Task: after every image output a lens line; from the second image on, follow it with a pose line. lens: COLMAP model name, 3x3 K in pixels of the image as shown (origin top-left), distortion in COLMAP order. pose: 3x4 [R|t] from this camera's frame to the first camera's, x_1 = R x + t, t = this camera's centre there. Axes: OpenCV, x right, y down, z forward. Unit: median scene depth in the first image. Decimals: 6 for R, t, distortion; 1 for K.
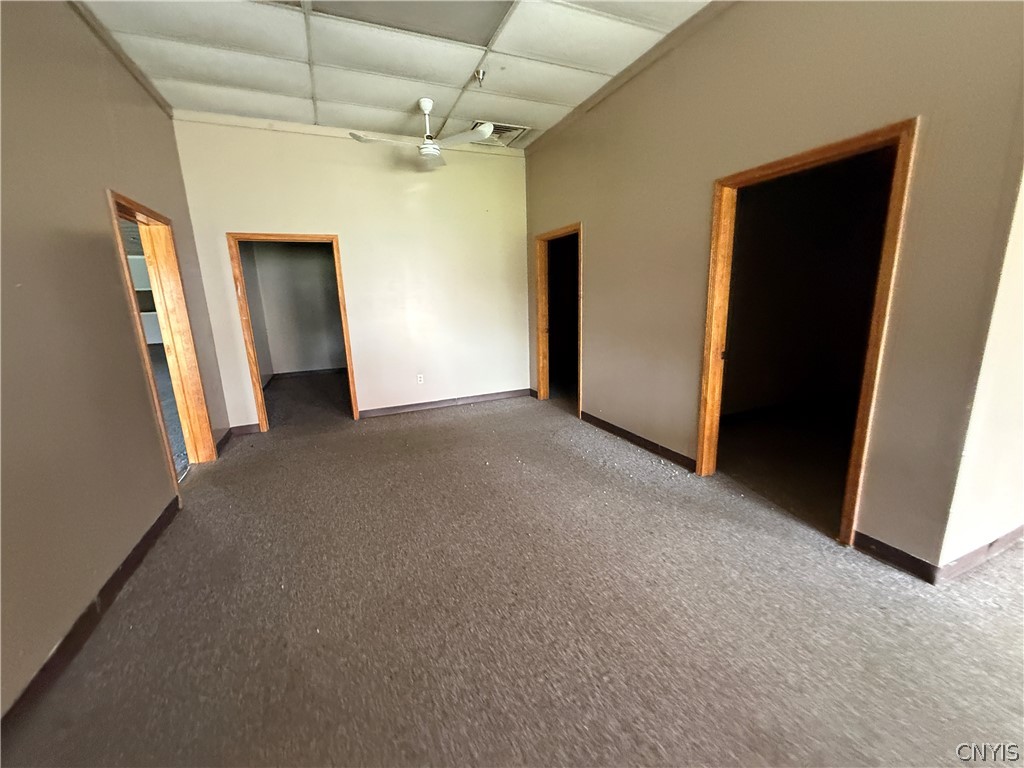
lens RADIAL K [[405.9, 0, 508.1], [0, 405.9, 384.2], [0, 0, 1]] dist [-0.001185, 0.000043]
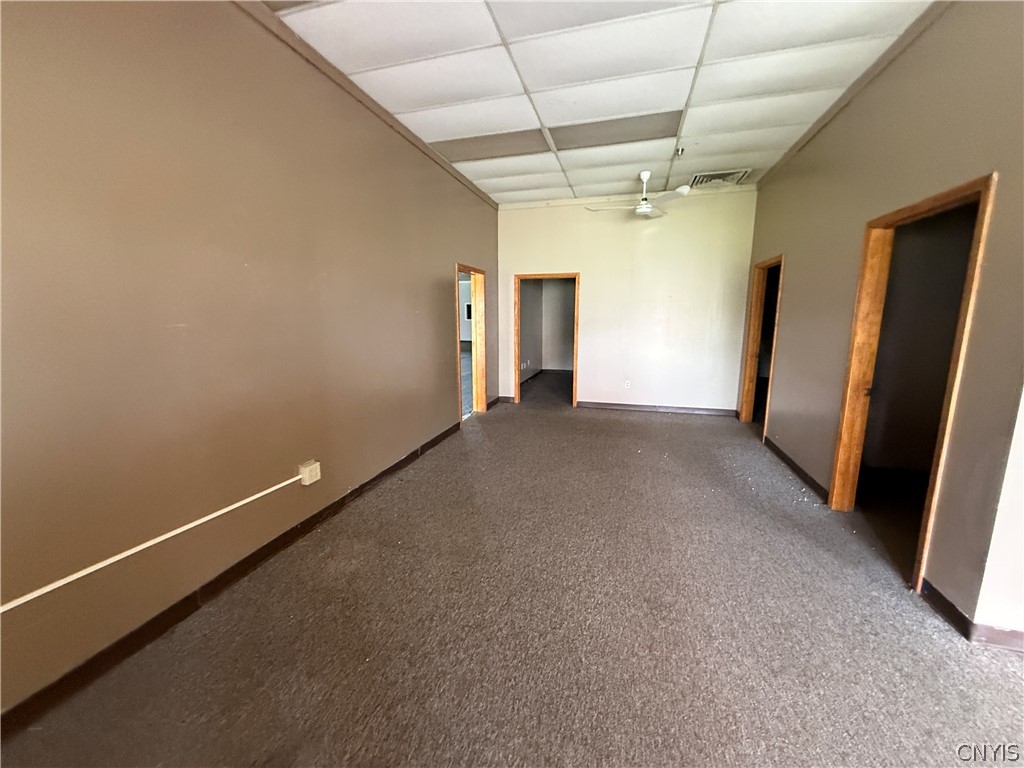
lens RADIAL K [[405.9, 0, 508.1], [0, 405.9, 384.2], [0, 0, 1]] dist [-0.001185, 0.000043]
pose [[0.770571, 0.138338, -0.622160, 0.401620], [-0.158165, 0.987131, 0.023595, 0.022054], [0.617418, 0.080222, 0.782534, -0.275708]]
